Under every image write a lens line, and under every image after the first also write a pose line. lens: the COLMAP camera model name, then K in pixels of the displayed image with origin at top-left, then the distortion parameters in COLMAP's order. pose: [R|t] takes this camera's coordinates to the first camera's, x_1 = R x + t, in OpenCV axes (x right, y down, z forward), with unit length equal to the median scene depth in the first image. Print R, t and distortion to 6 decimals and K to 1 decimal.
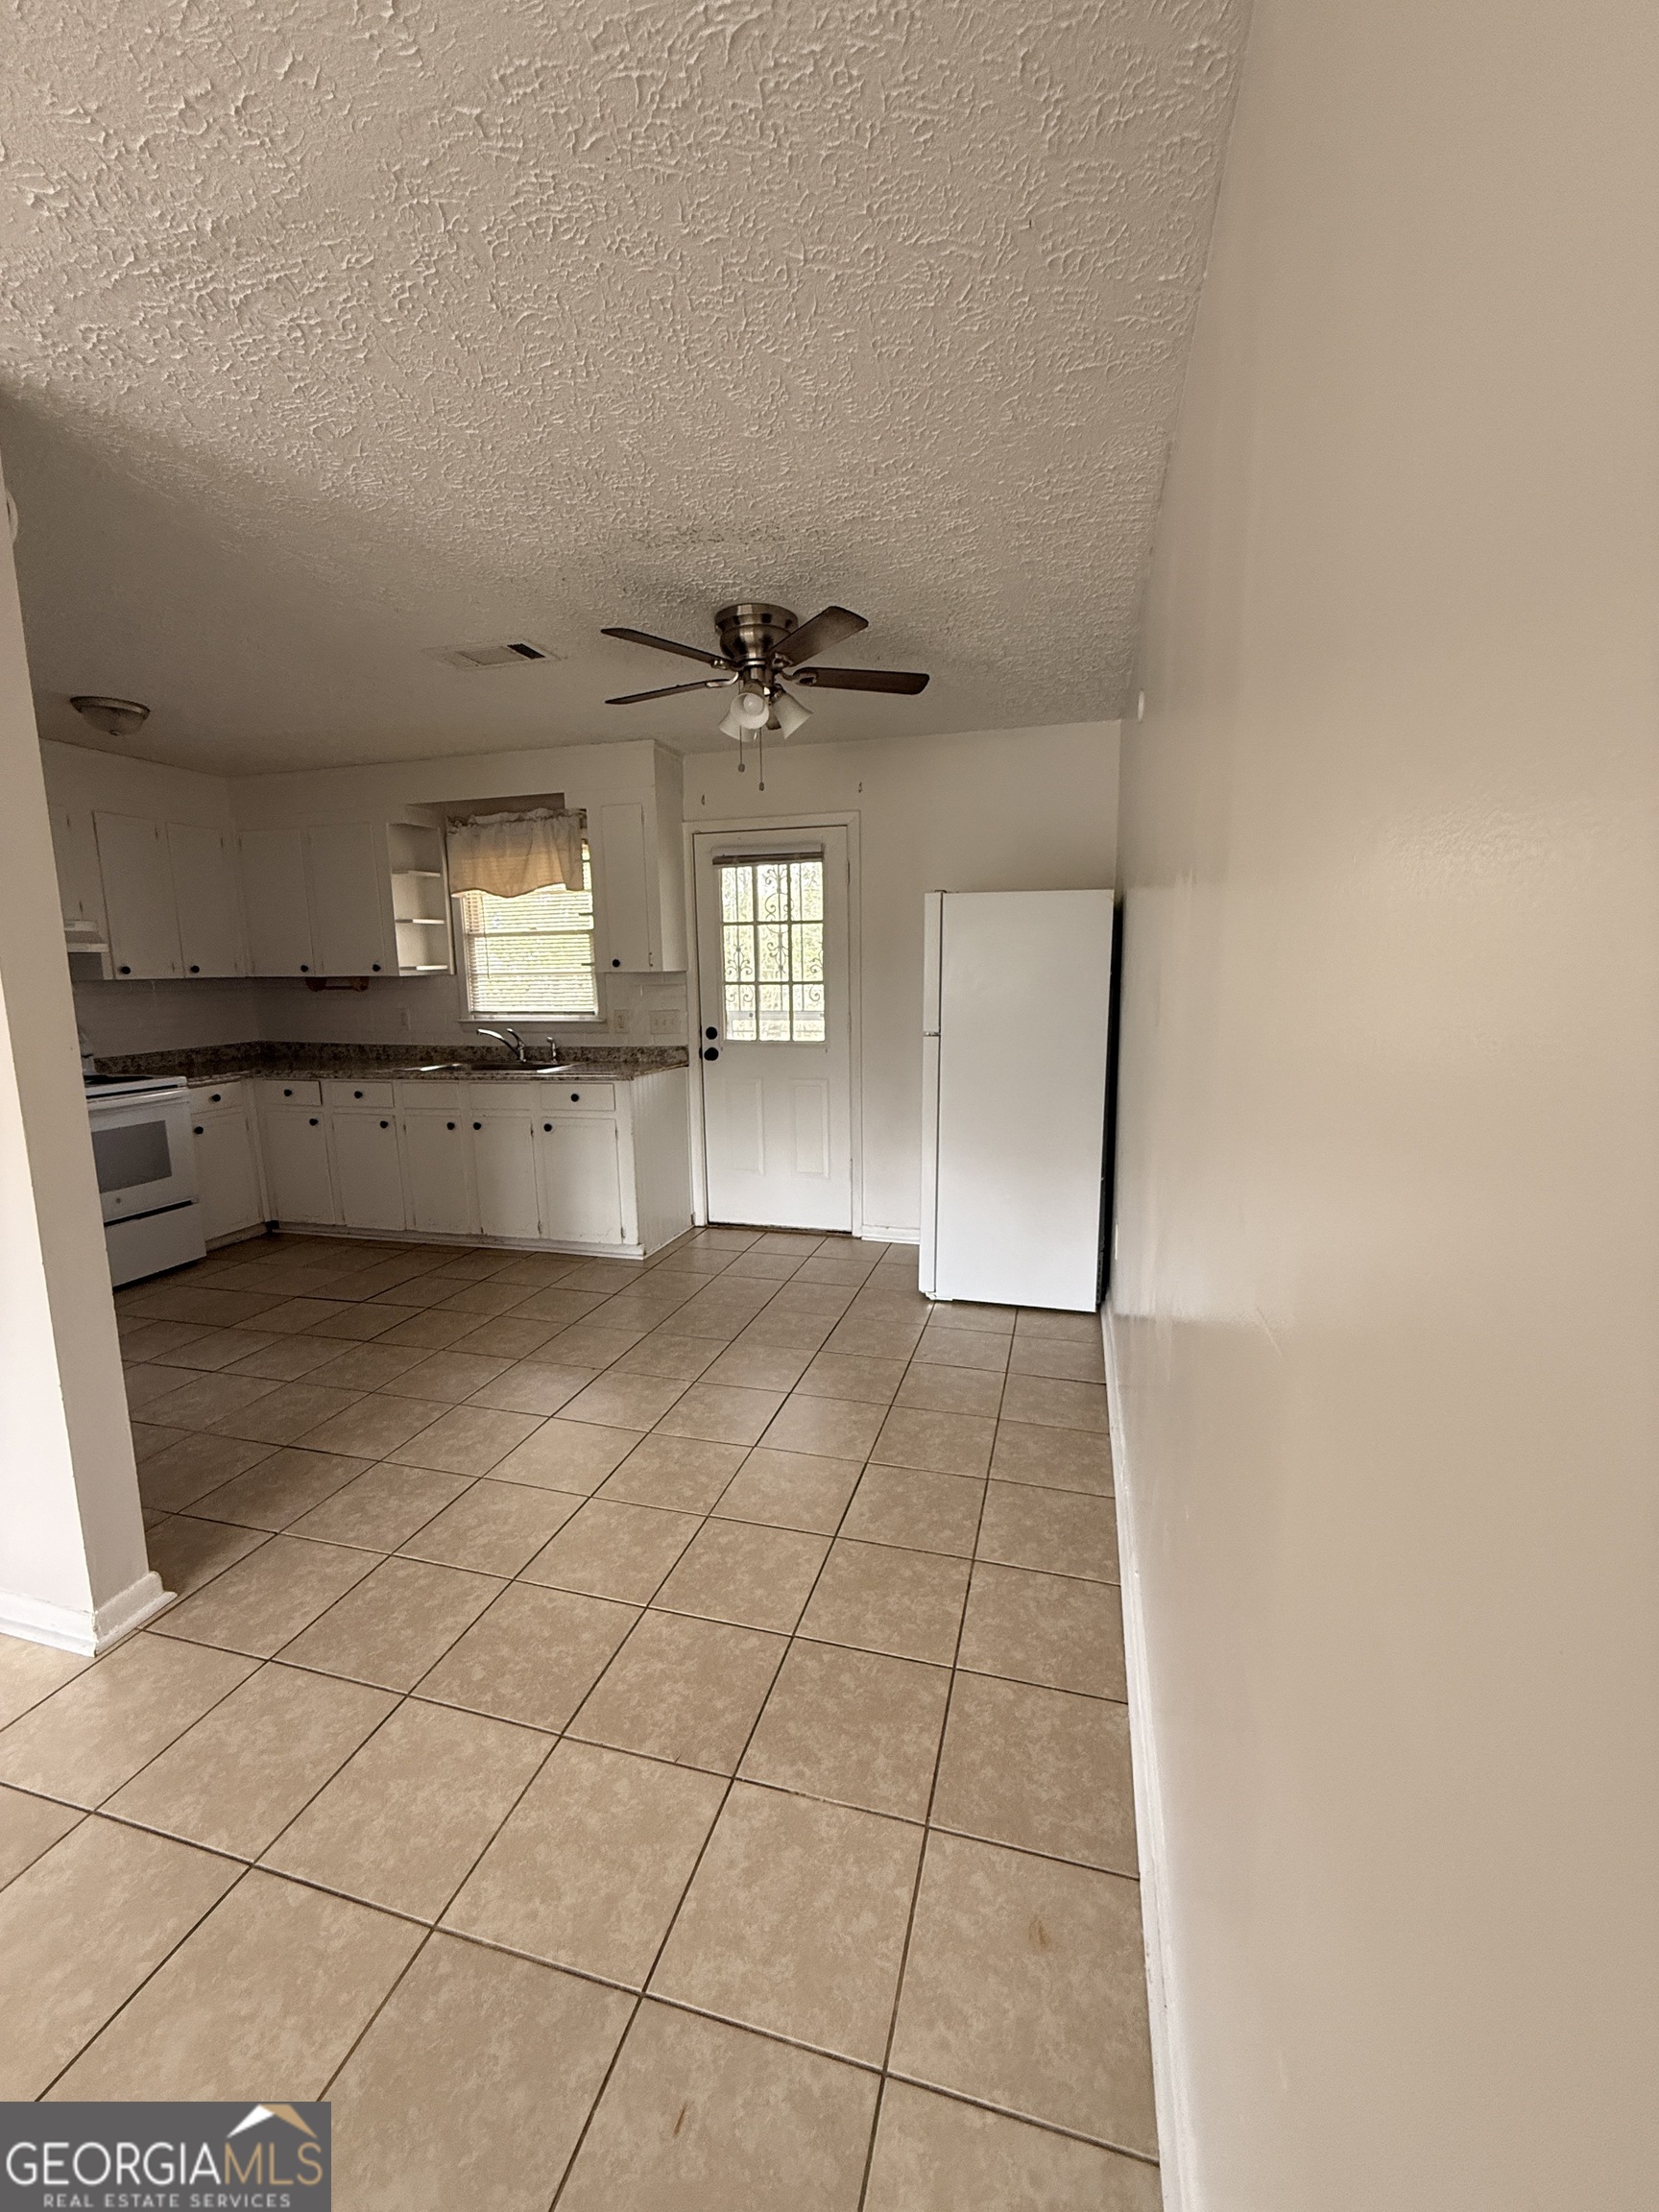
lens RADIAL K [[881.5, 0, 830.8], [0, 881.5, 1102.7], [0, 0, 1]] dist [-0.001446, -0.000111]
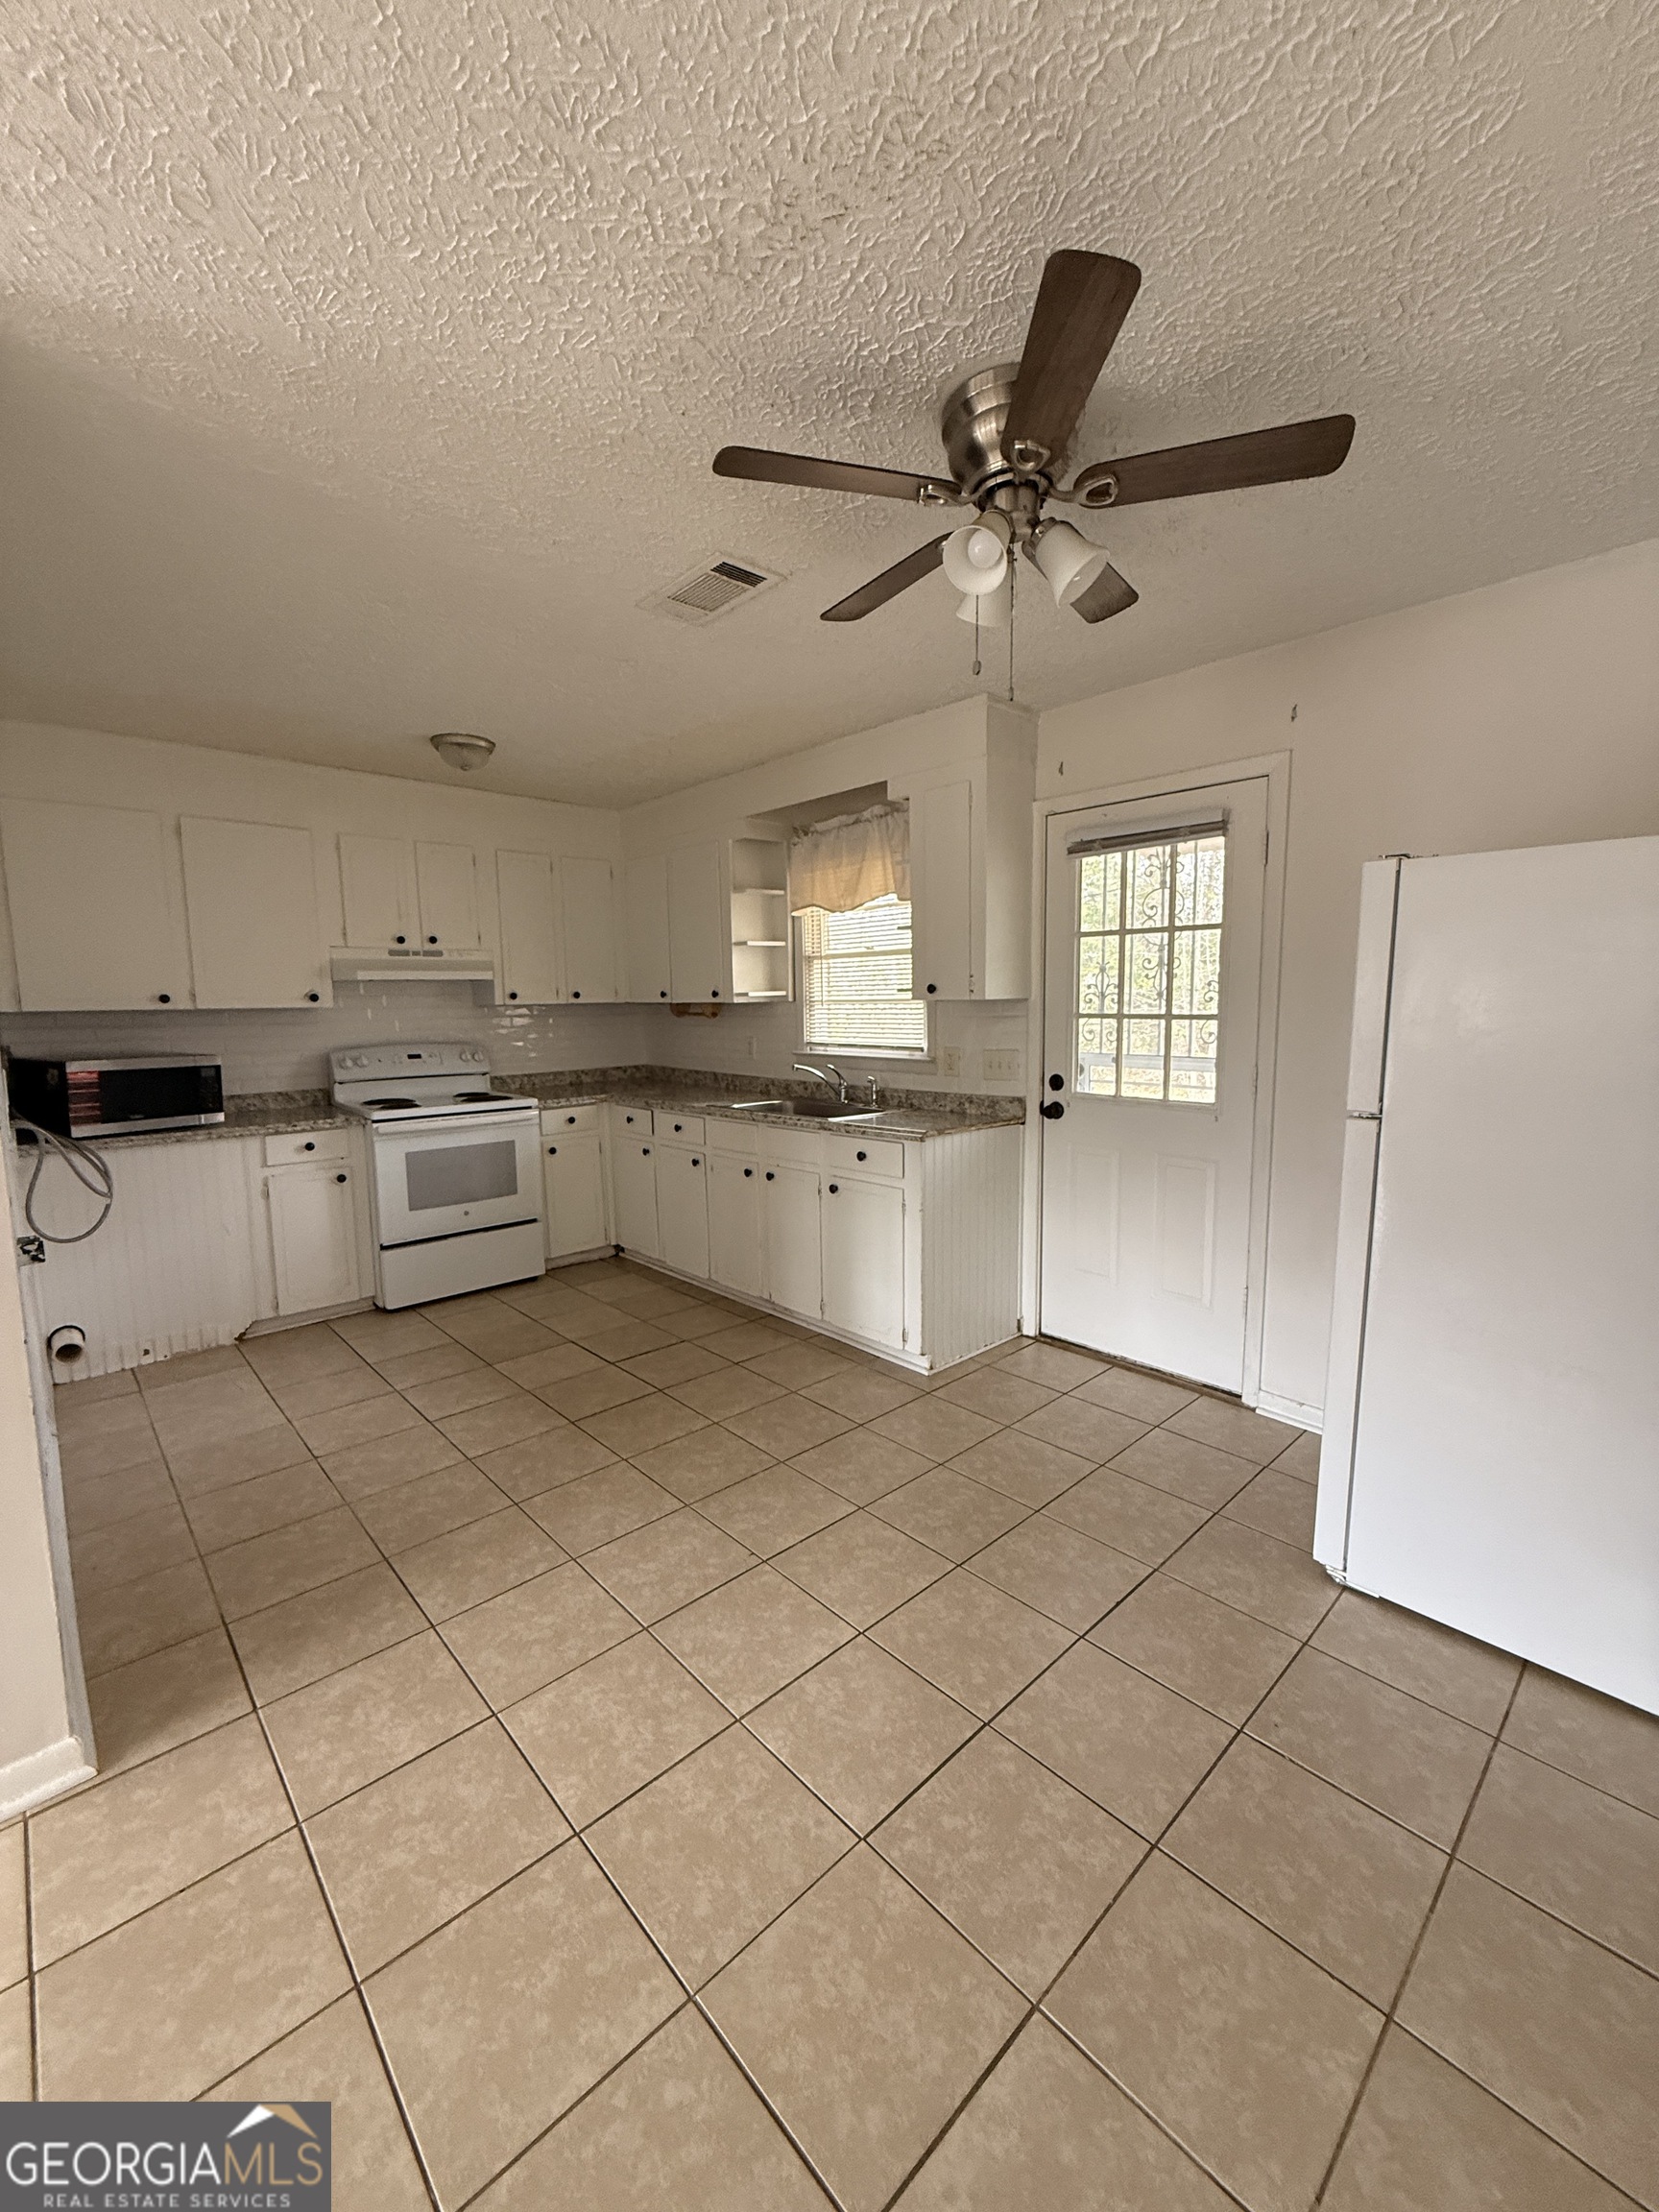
lens RADIAL K [[881.5, 0, 830.8], [0, 881.5, 1102.7], [0, 0, 1]] dist [-0.001446, -0.000111]
pose [[0.852204, 0.065082, -0.519145, 0.091107], [-0.079186, 0.996847, -0.005020, -0.044344], [0.517182, 0.045387, 0.854671, 0.277354]]
